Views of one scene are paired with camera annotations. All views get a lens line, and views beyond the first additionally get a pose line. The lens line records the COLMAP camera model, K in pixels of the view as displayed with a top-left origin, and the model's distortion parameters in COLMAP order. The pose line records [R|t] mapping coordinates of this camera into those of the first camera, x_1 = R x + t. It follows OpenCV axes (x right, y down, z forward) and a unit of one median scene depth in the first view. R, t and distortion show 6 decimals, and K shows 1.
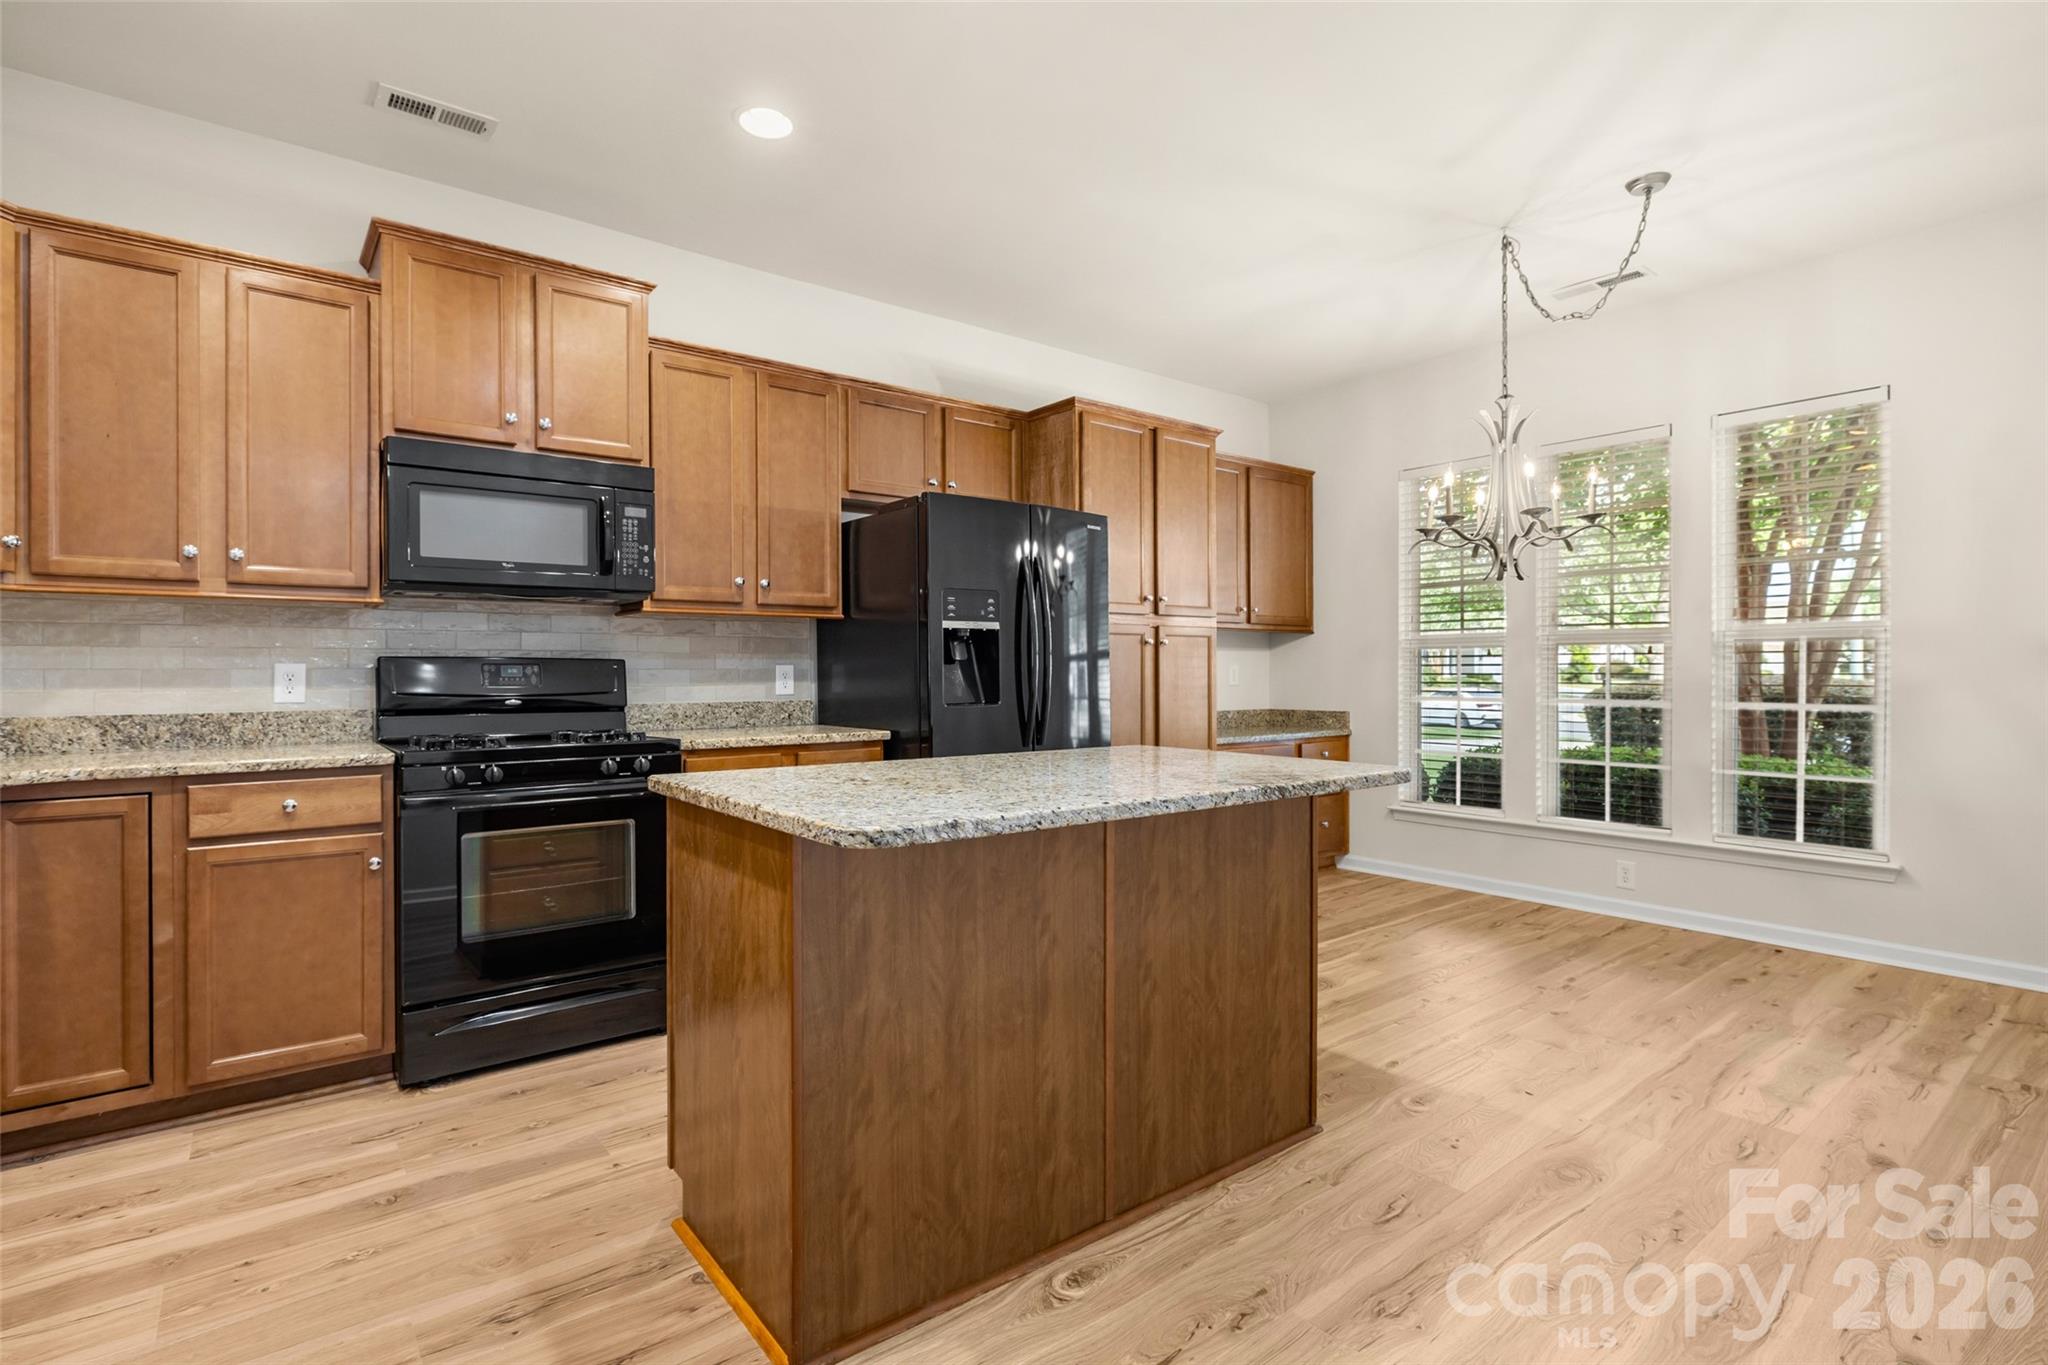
lens RADIAL K [[971.6, 0, 1016.7], [0, 971.6, 677.6], [0, 0, 1]] dist [-0.004054, -0.000155]
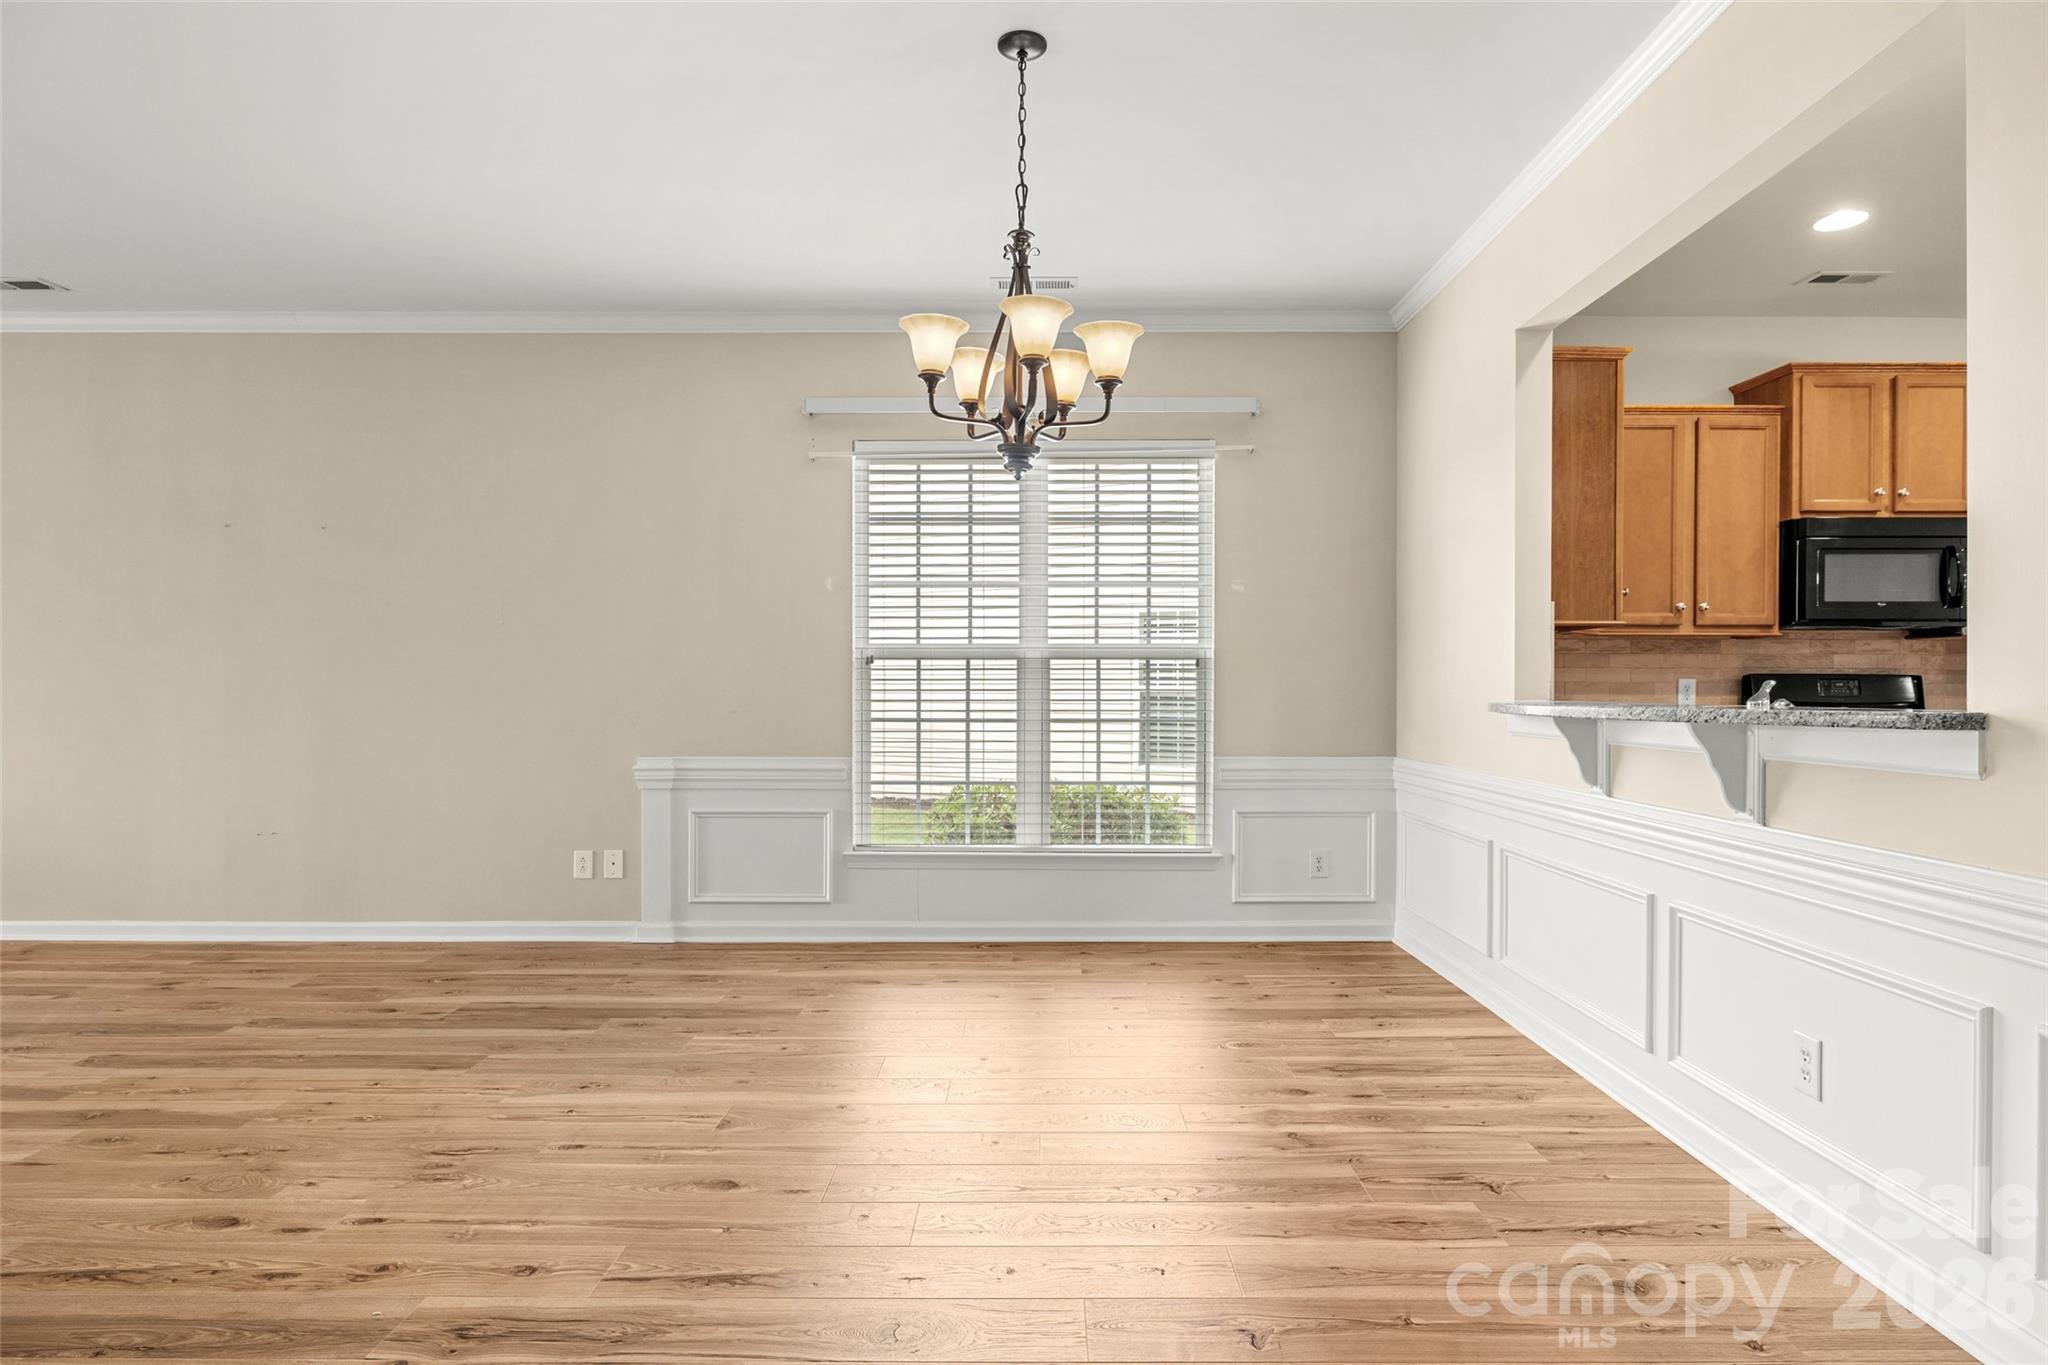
lens RADIAL K [[1105.5, 0, 1043.6], [0, 1105.5, 695.4], [0, 0, 1]] dist [-0.002066, 0.000061]
pose [[0.787451, 0.008255, -0.616322, -0.458788], [-0.007921, 0.999963, 0.003273, 0.010971], [0.616327, 0.002305, 0.787487, -0.818573]]
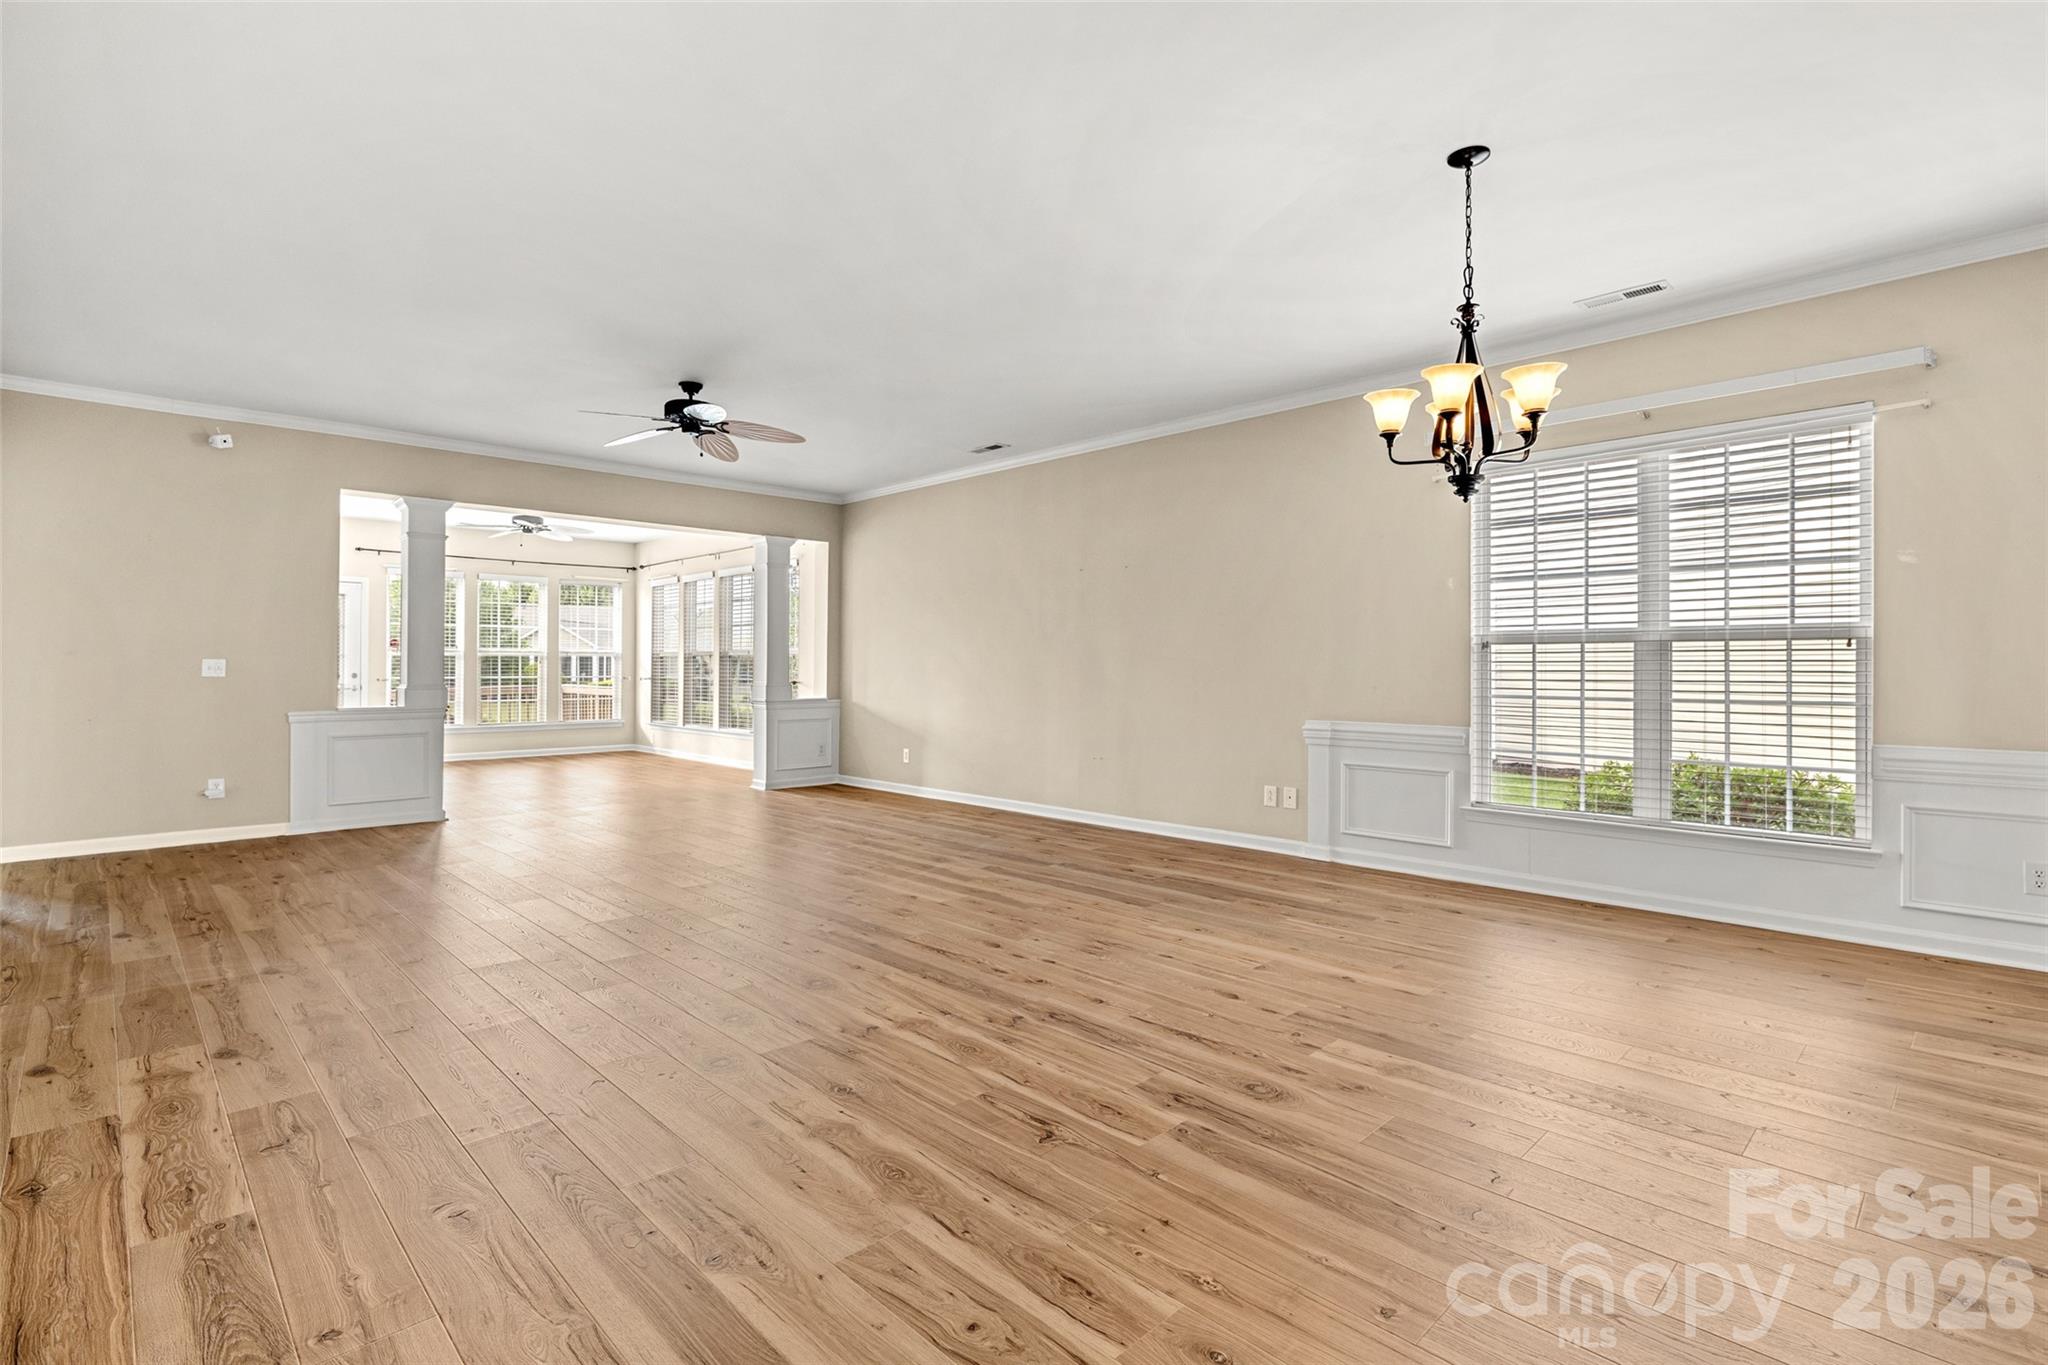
lens RADIAL K [[968.4, 0, 1021.1], [0, 968.4, 662.1], [0, 0, 1]] dist [-0.003860, -0.000200]
pose [[0.105398, -0.001834, -0.994428, -0.108304], [-0.009677, 0.999949, -0.002869, 0.008439], [0.994383, 0.009926, 0.105375, -0.679536]]
